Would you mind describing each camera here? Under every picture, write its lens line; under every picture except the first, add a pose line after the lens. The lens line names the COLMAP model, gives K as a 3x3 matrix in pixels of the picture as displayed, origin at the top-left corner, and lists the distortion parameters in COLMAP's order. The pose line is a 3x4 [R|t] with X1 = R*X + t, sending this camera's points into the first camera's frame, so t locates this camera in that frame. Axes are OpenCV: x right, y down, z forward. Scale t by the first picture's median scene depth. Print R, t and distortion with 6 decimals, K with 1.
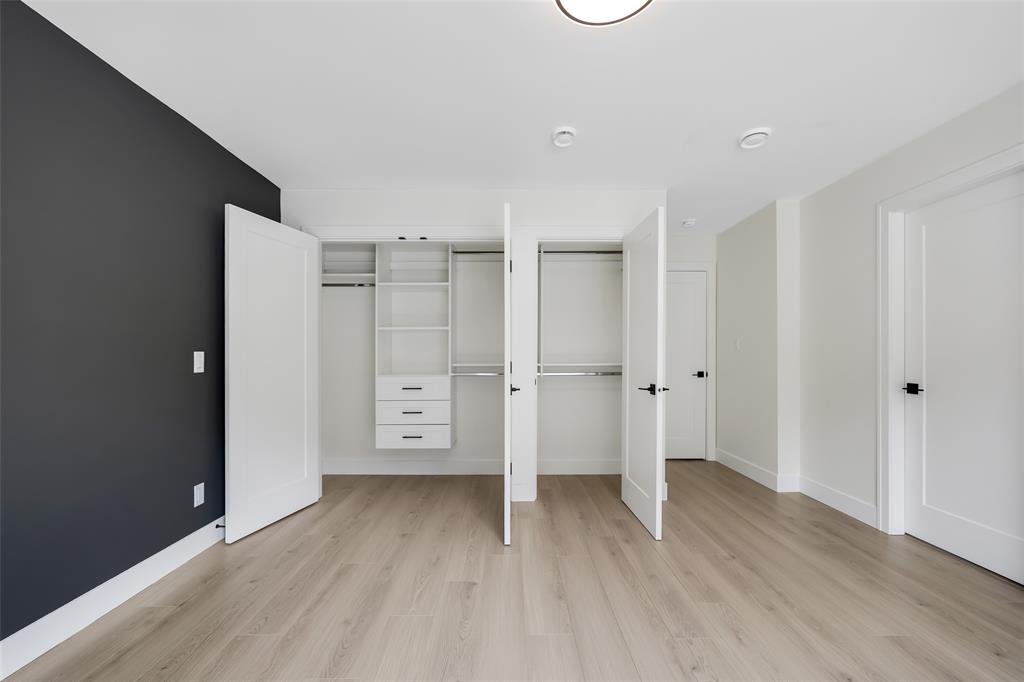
lens RADIAL K [[421.4, 0, 511.8], [0, 421.4, 349.0], [0, 0, 1]] dist [0.002796, -0.000051]
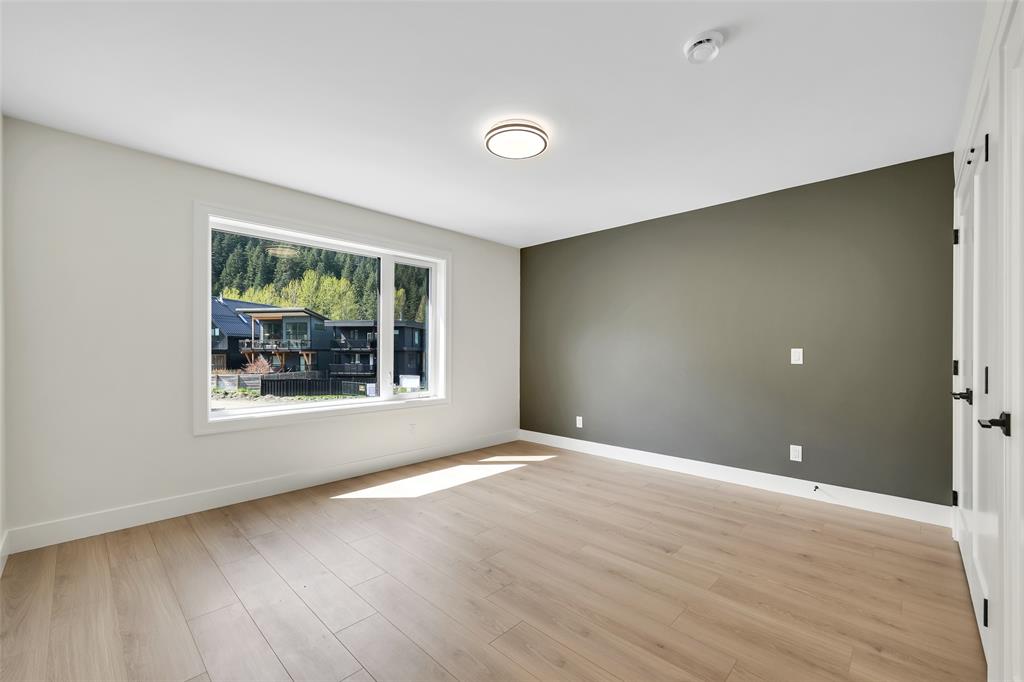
lens RADIAL K [[421.4, 0, 511.9], [0, 421.4, 348.8], [0, 0, 1]] dist [0.002796, -0.000051]
pose [[-0.699769, -0.006689, -0.714338, 0.984064], [0.003611, 0.999910, -0.012901, 0.023033], [0.714361, -0.011607, -0.699682, 1.447722]]
